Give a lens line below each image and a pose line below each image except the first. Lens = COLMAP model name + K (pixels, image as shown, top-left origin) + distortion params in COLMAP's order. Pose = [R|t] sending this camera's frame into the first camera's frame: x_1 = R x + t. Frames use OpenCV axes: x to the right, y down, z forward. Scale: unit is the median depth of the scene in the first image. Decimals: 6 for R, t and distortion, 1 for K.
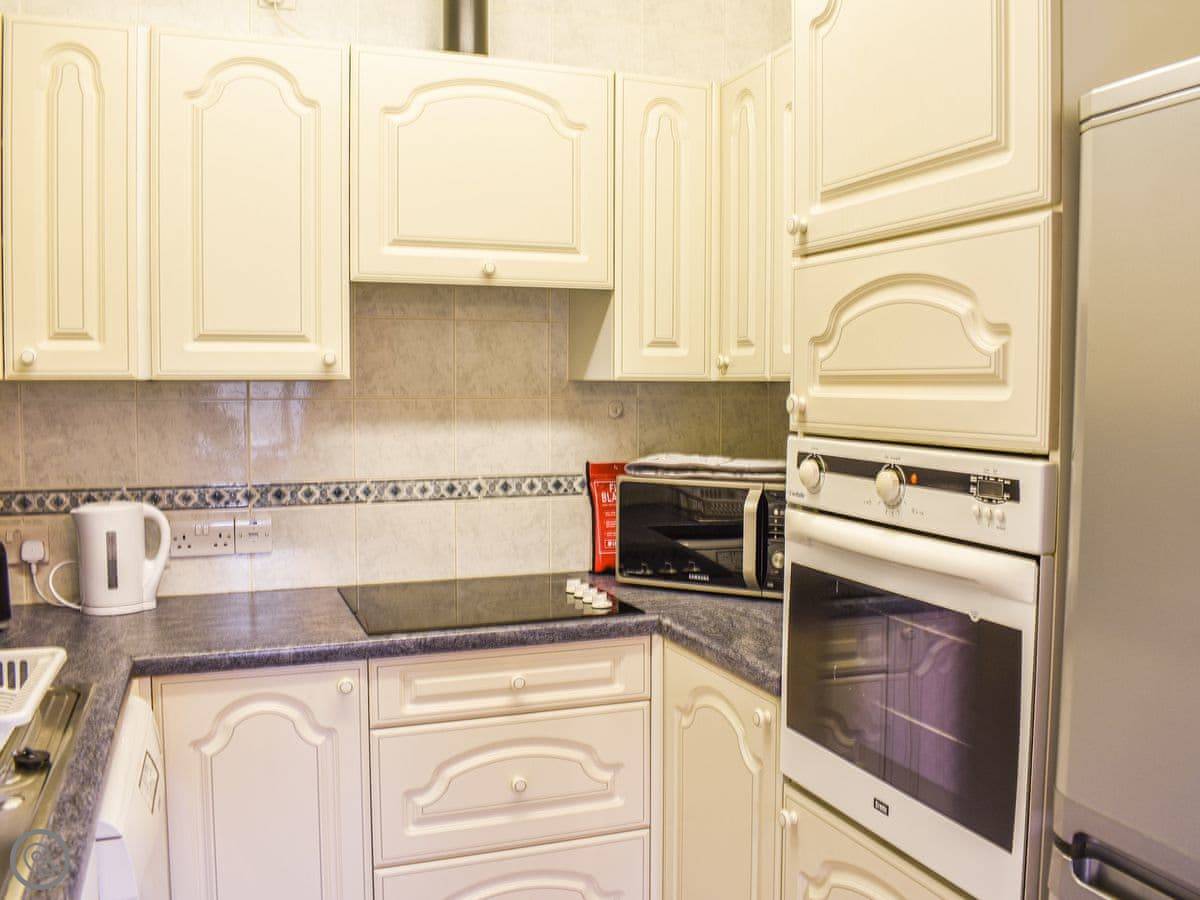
lens RADIAL K [[1044.7, 0, 560.3], [0, 1044.7, 430.0], [0, 0, 1]] dist [-0.083861, 0.006933]
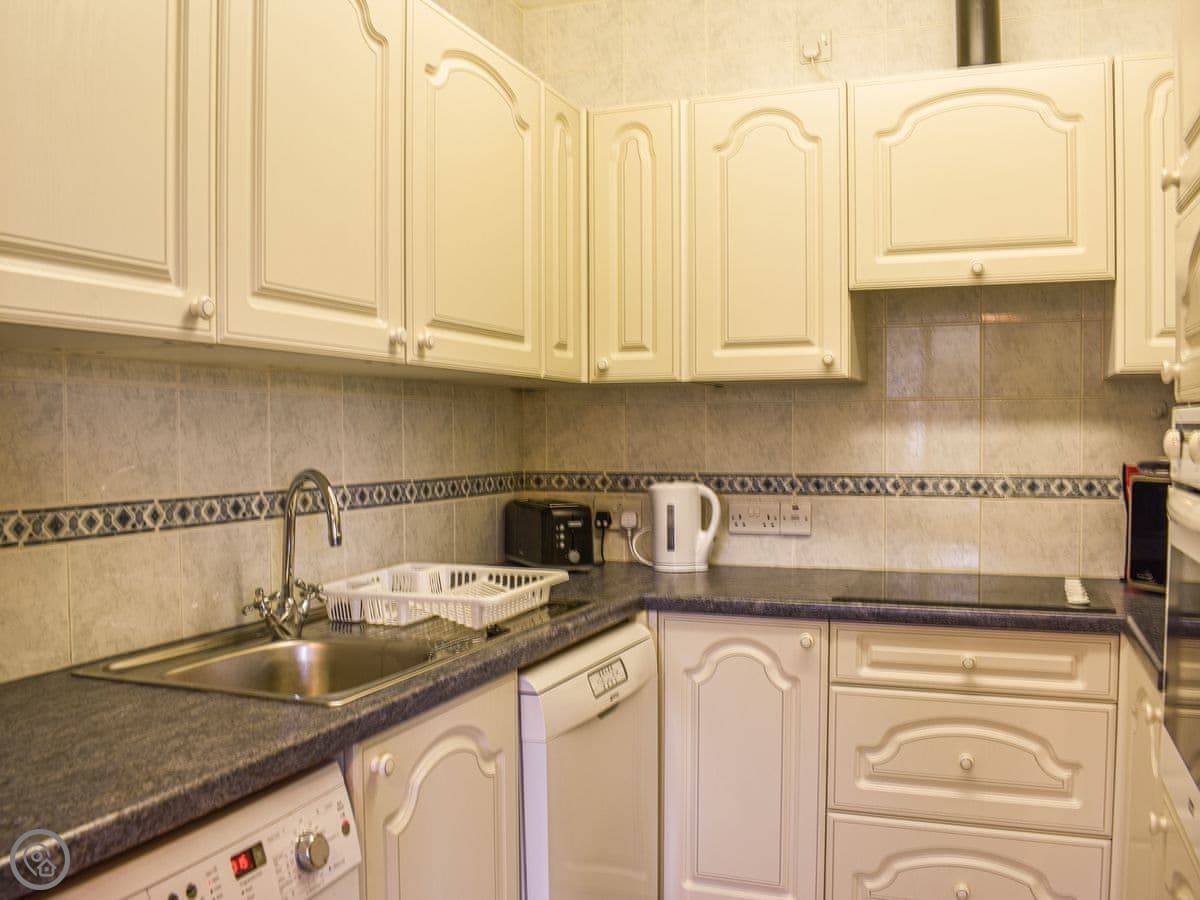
lens RADIAL K [[1032.2, 0, 600.0], [0, 1032.2, 450.0], [0, 0, 1]] dist [-0.076723, 0.000098]
pose [[0.763442, 0.013196, -0.645742, 0.296843], [-0.026614, 0.999585, -0.011037, 0.046716], [0.645328, 0.025612, 0.763476, -0.015839]]
